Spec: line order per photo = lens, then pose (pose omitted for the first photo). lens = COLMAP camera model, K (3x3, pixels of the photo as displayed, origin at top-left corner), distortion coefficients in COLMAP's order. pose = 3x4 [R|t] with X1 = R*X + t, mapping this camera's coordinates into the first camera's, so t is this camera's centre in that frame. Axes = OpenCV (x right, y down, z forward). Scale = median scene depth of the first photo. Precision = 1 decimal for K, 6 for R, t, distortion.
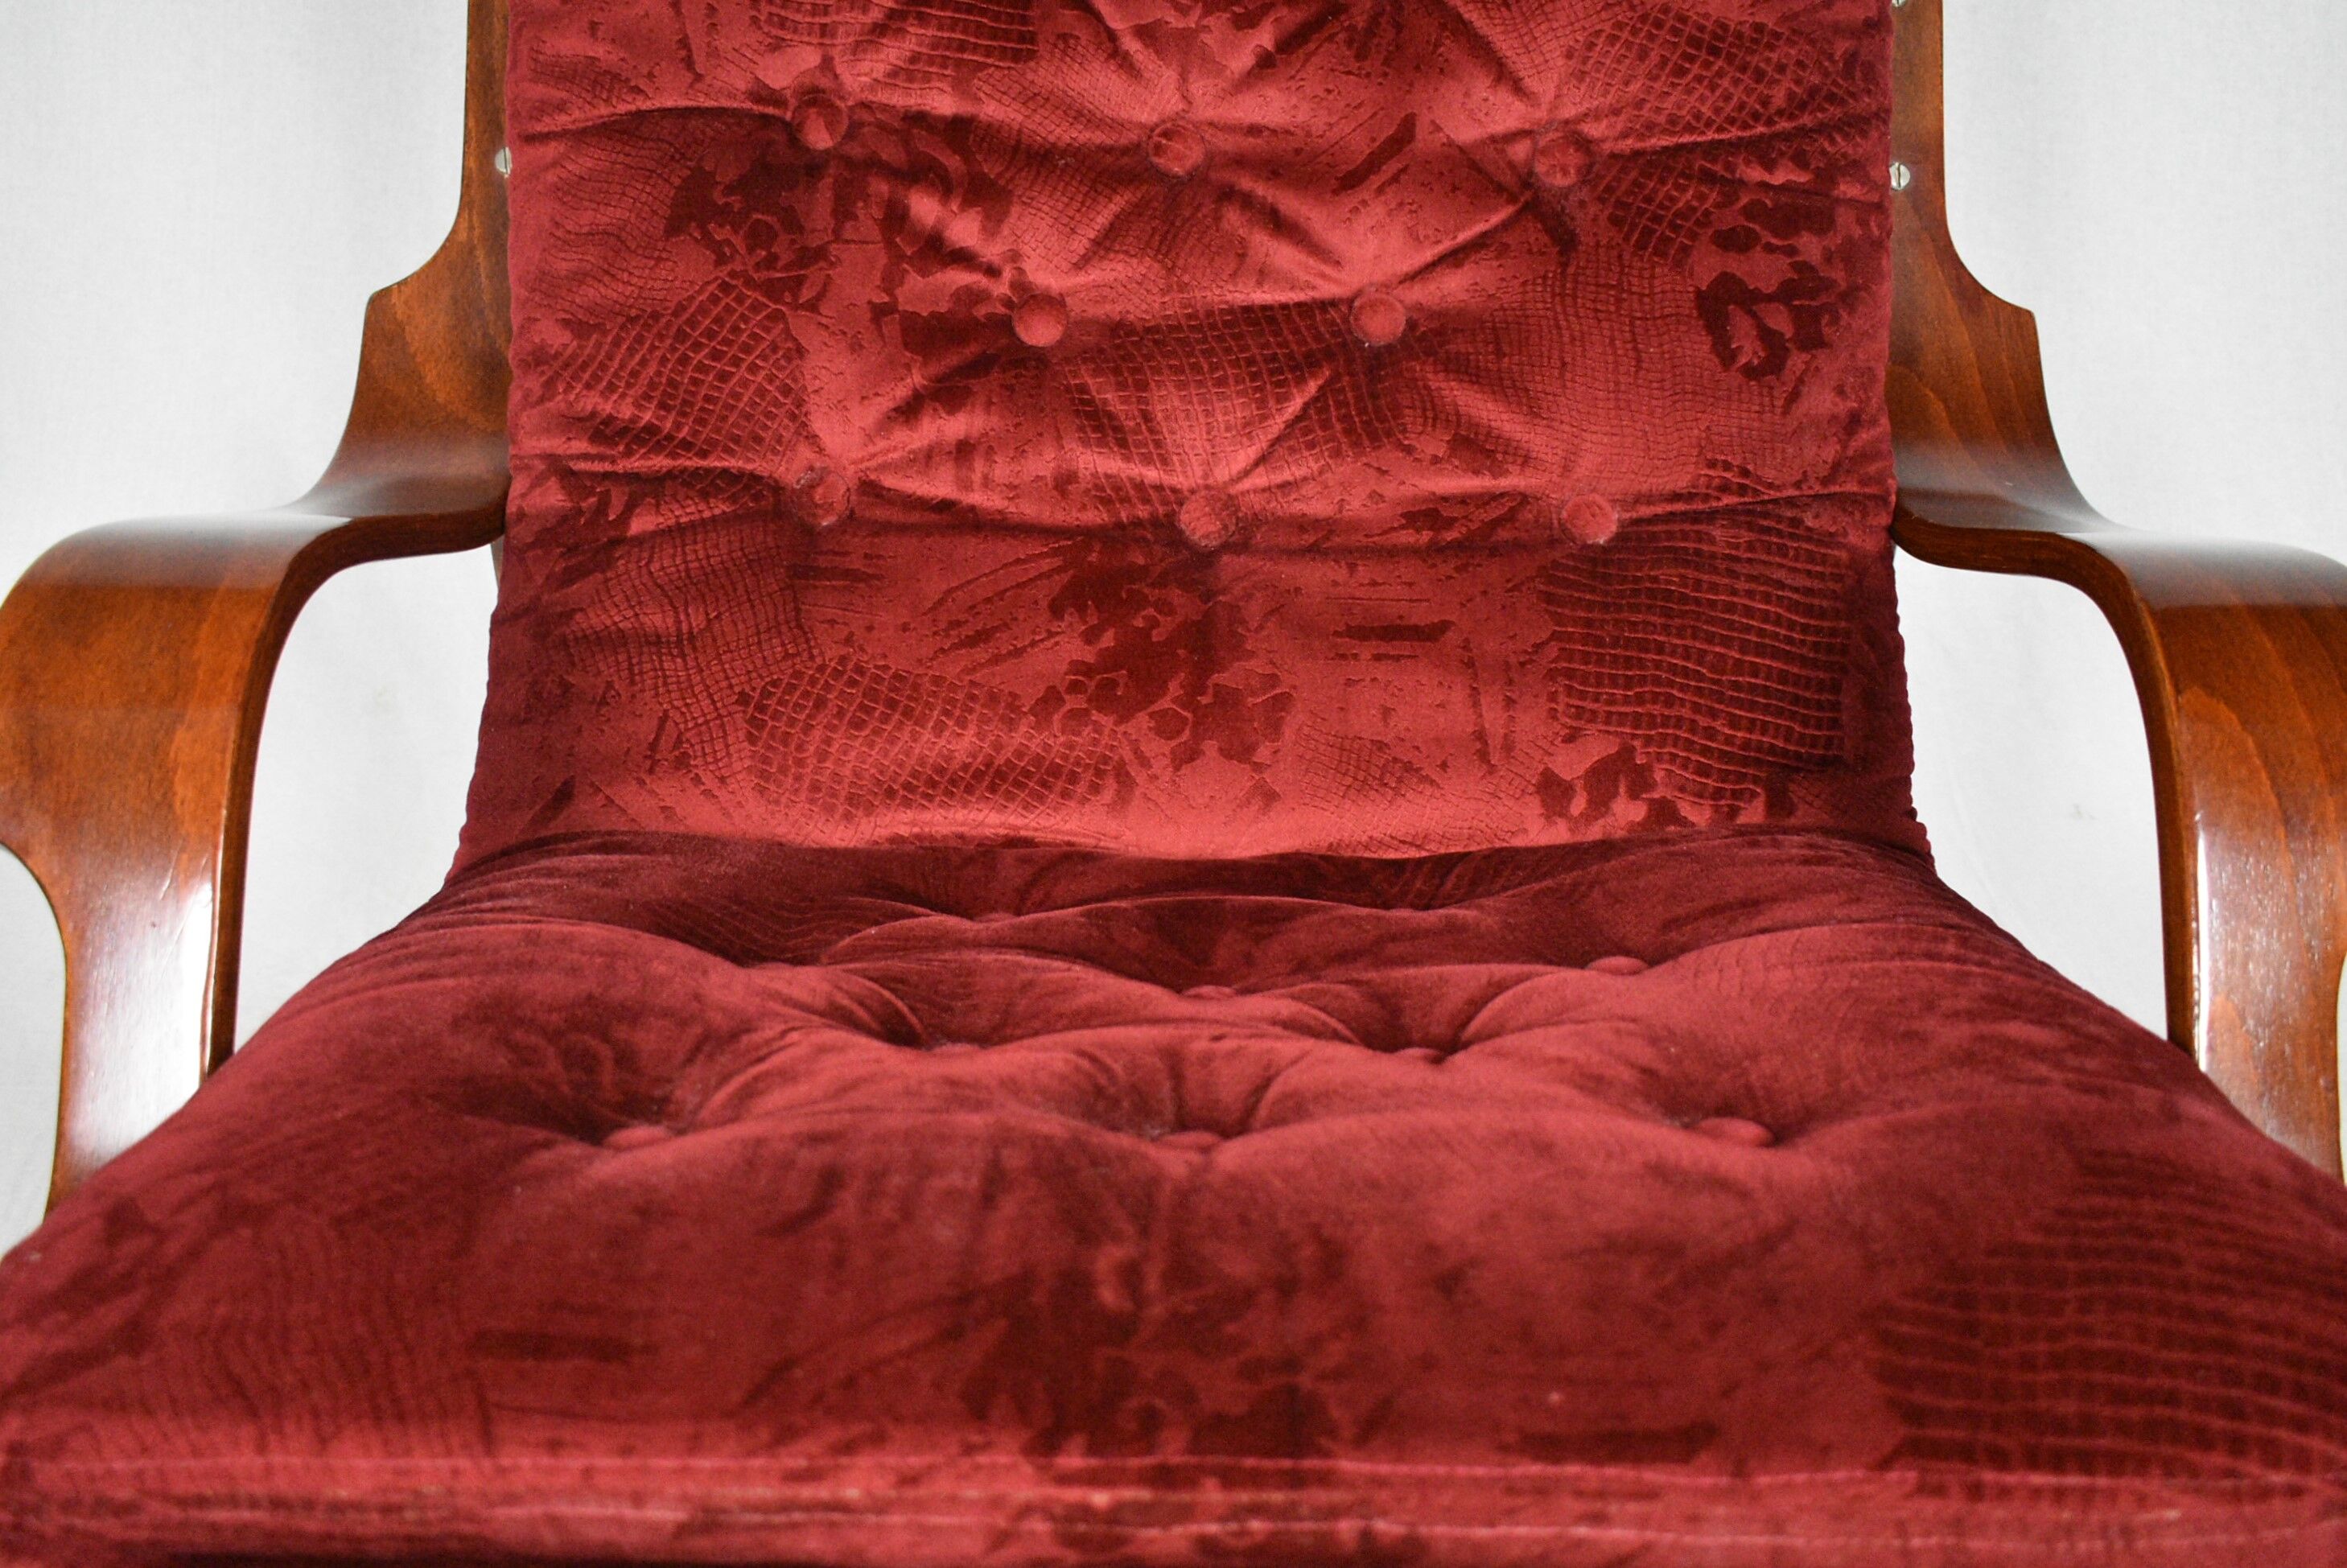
lens RADIAL K [[2209.1, 0, 1173.5], [0, 2209.1, 784.0], [0, 0, 1]] dist [-0.020174, 0.000078]
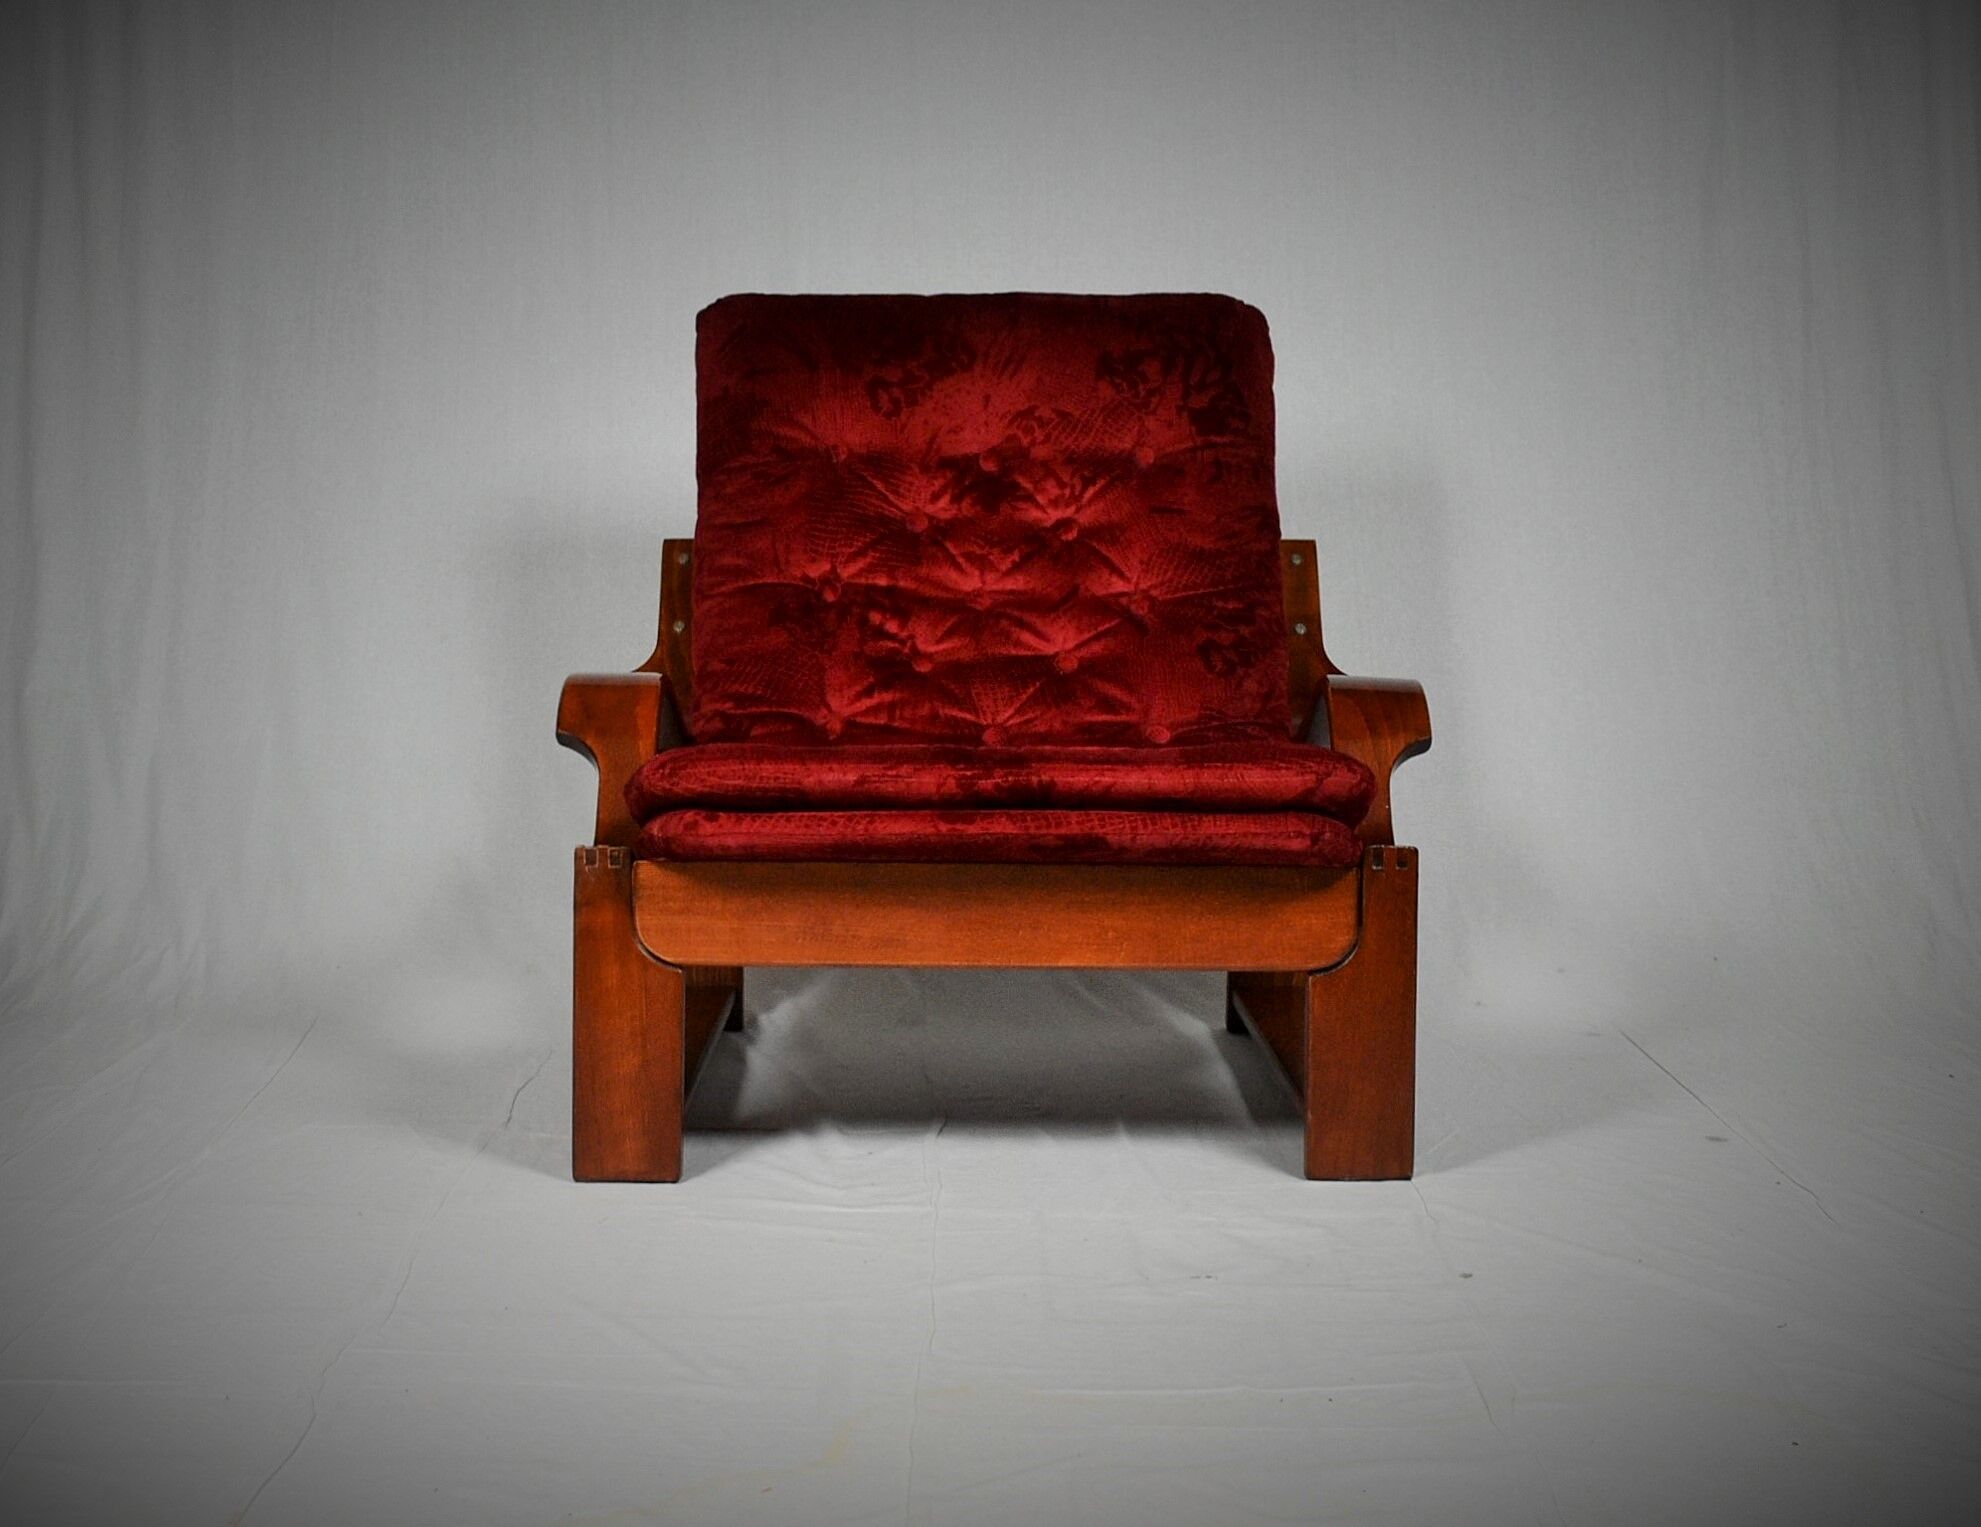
lens RADIAL K [[2863.4, 0, 990.5], [0, 2863.4, 763.5], [0, 0, 1]] dist [0.179680, -0.001997]
pose [[0.999865, -0.004984, 0.015635, -0.036691], [0.011422, 0.895468, -0.444979, 1.268998], [-0.011782, 0.445098, 0.895405, -1.723337]]
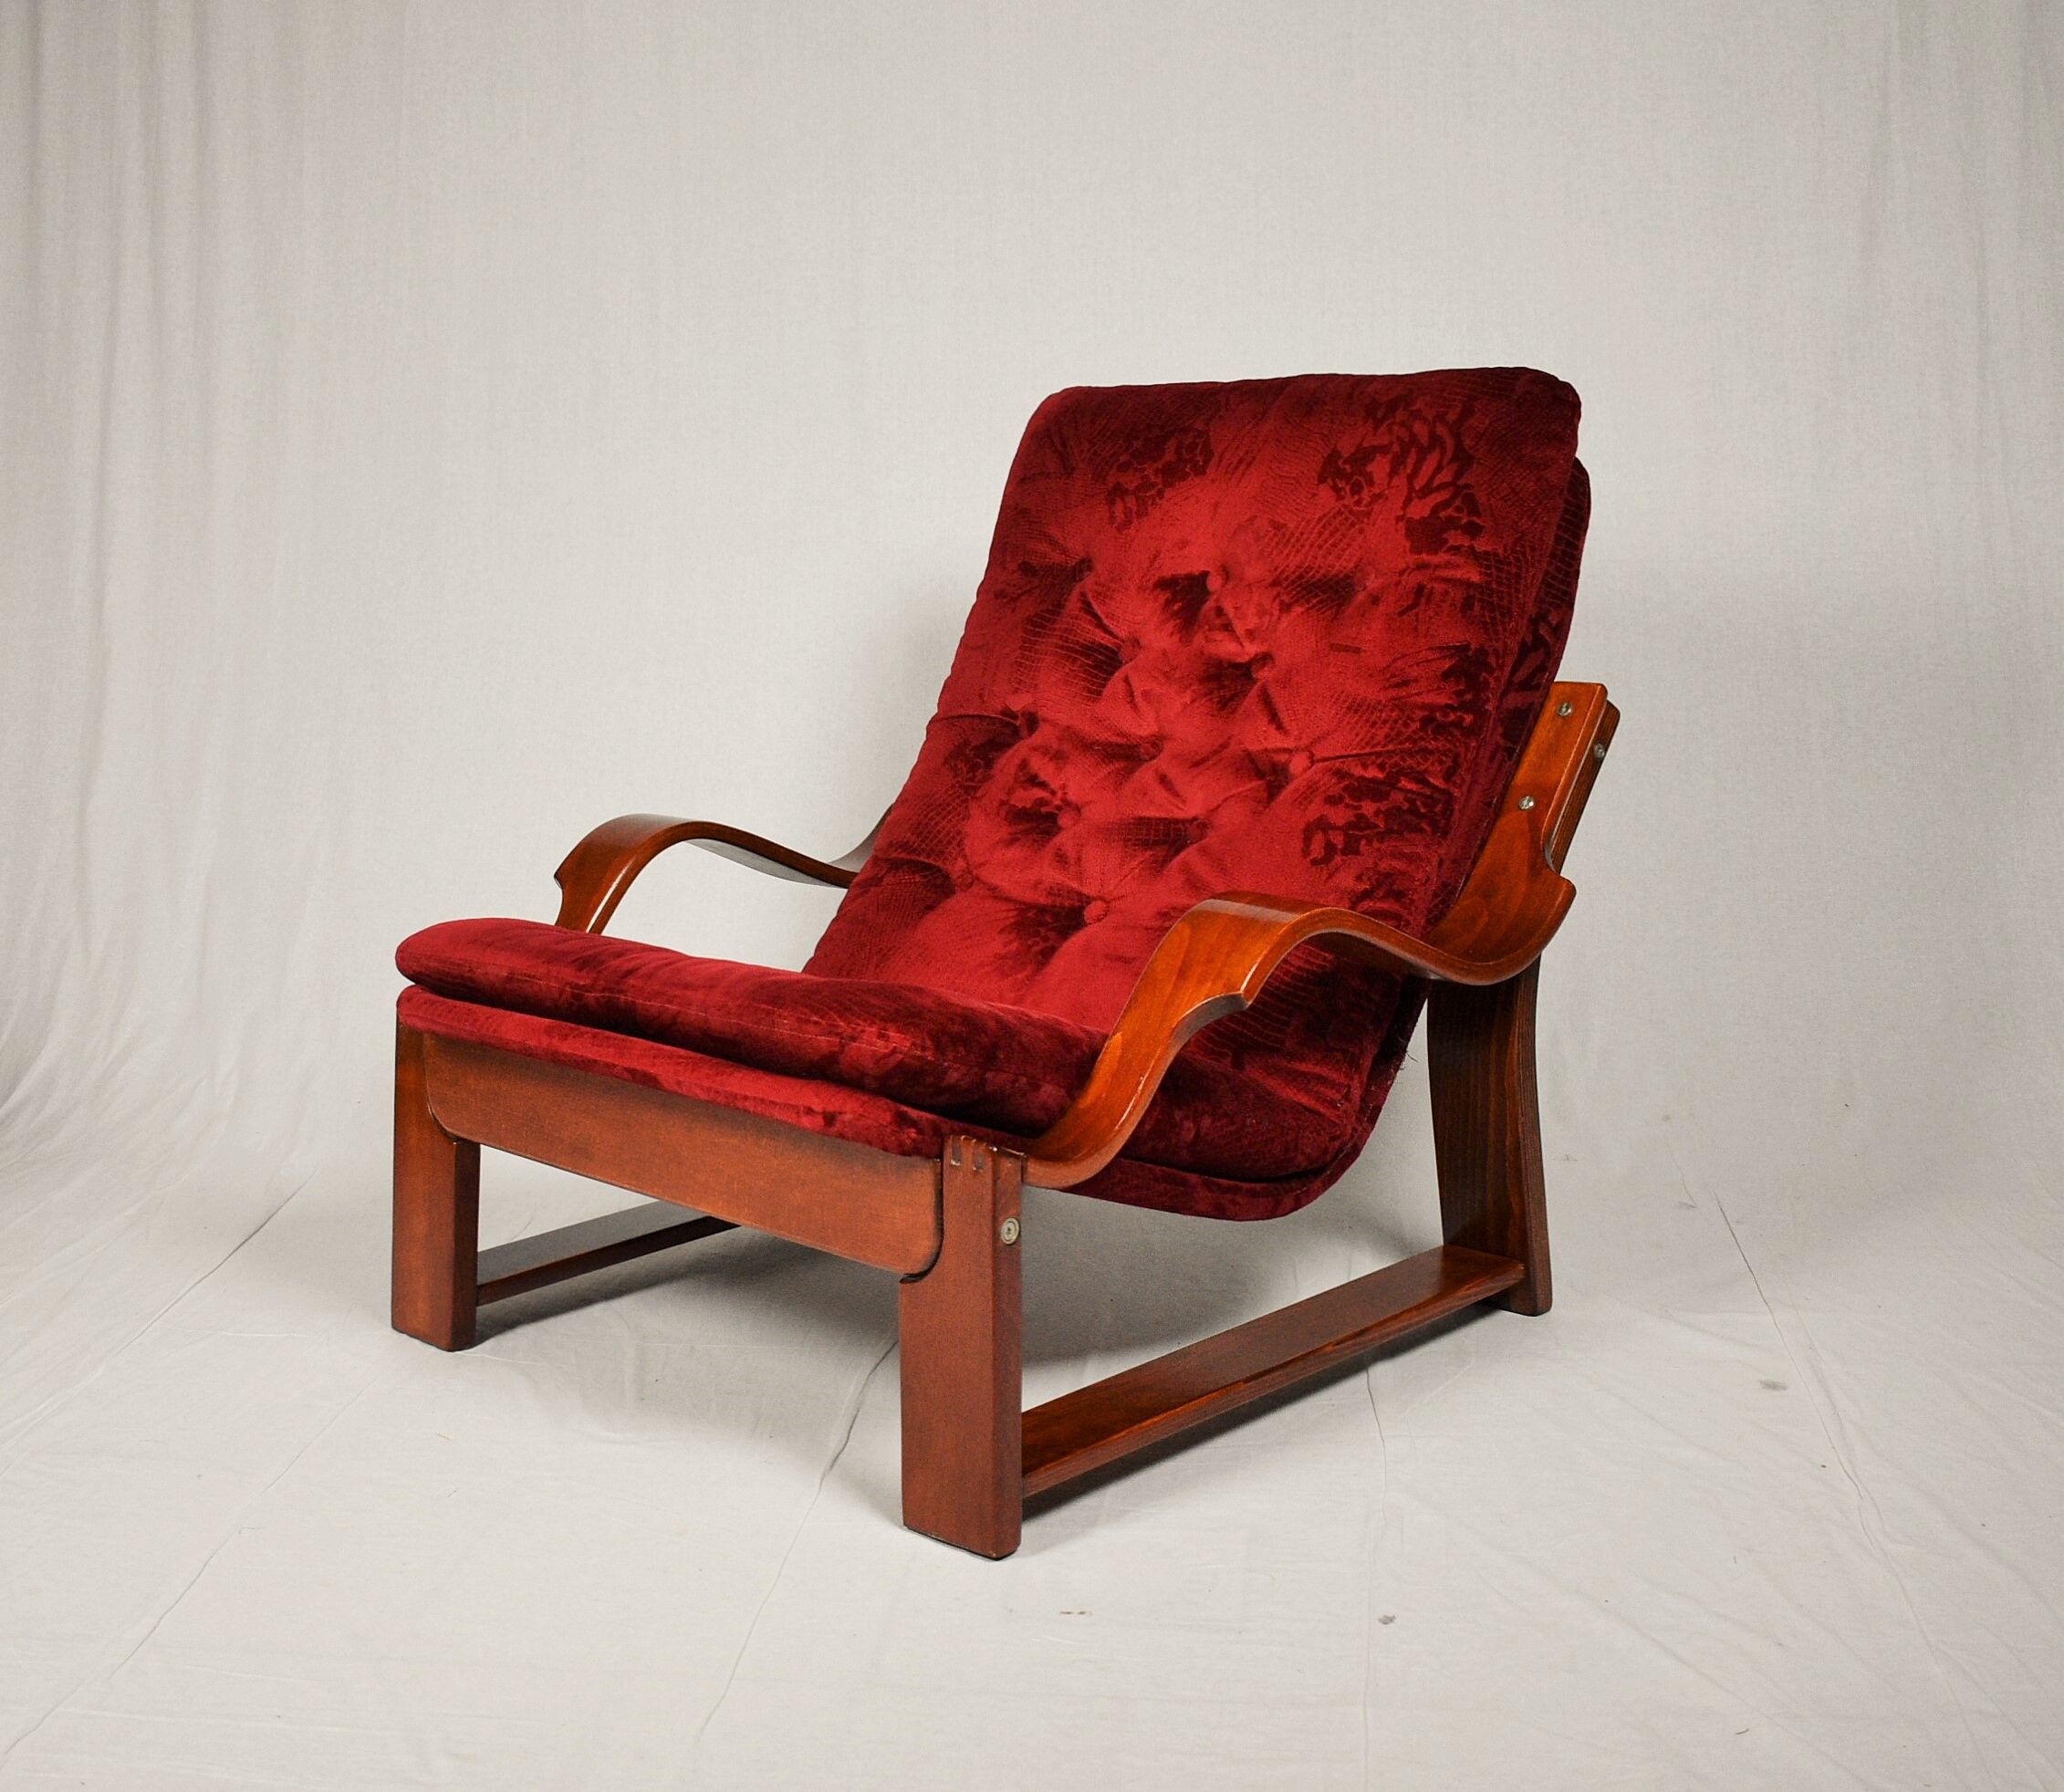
lens RADIAL K [[2631.0, 0, 954.6], [0, 2631.0, 891.4], [0, 0, 1]] dist [0.000799, 0.036537]
pose [[0.705441, 0.092727, -0.702677, 1.633070], [-0.351431, 0.906715, -0.233161, 0.474834], [0.615507, 0.411424, 0.672221, -0.711872]]
